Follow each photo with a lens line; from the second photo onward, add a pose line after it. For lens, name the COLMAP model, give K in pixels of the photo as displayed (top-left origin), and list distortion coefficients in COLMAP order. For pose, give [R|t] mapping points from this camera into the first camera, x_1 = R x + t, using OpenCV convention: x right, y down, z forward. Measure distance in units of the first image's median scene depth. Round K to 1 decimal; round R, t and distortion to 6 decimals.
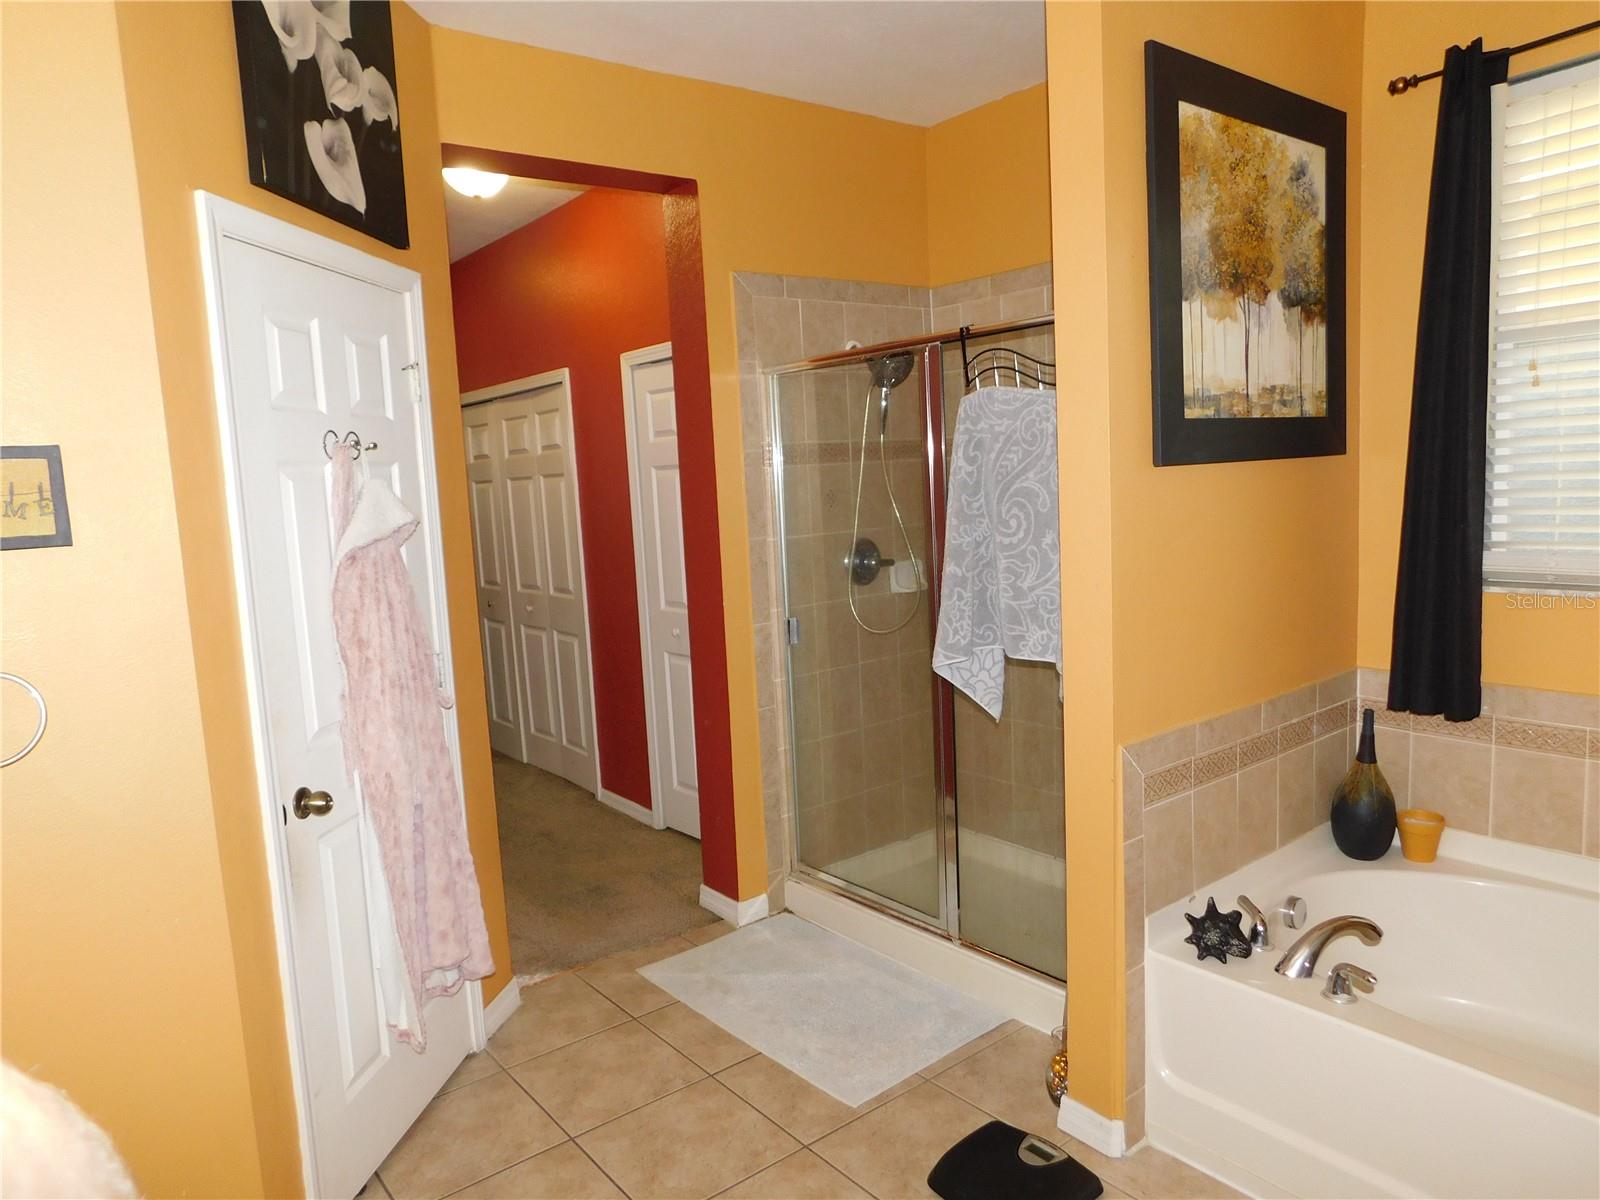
lens RADIAL K [[1059.9, 0, 800.0], [0, 1059.9, 600.0], [0, 0, 1]] dist [-0.082179, 0.063378]
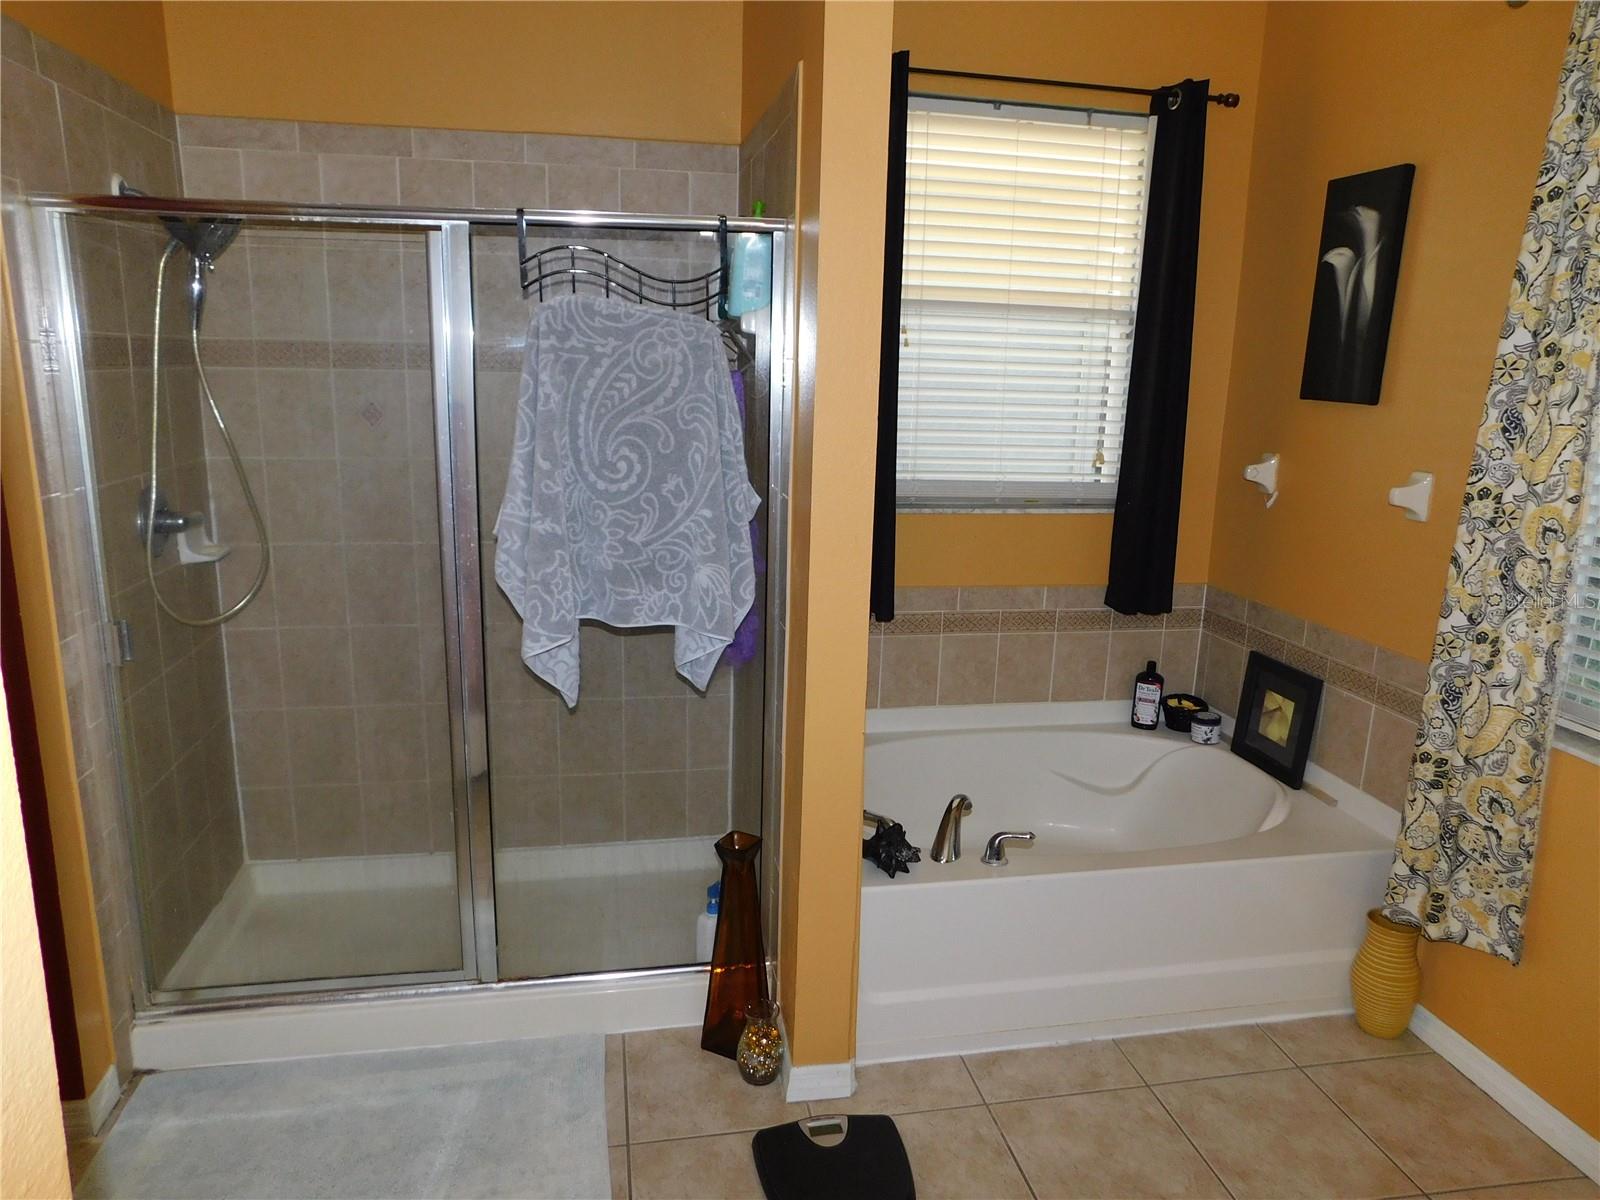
lens RADIAL K [[1059.9, 0, 800.0], [0, 1059.9, 600.0], [0, 0, 1]] dist [-0.082179, 0.063378]
pose [[0.458862, -0.135616, 0.878097, -0.479942], [0.059335, 0.990754, 0.122009, -0.062104], [-0.886524, -0.003883, 0.462666, 0.494444]]
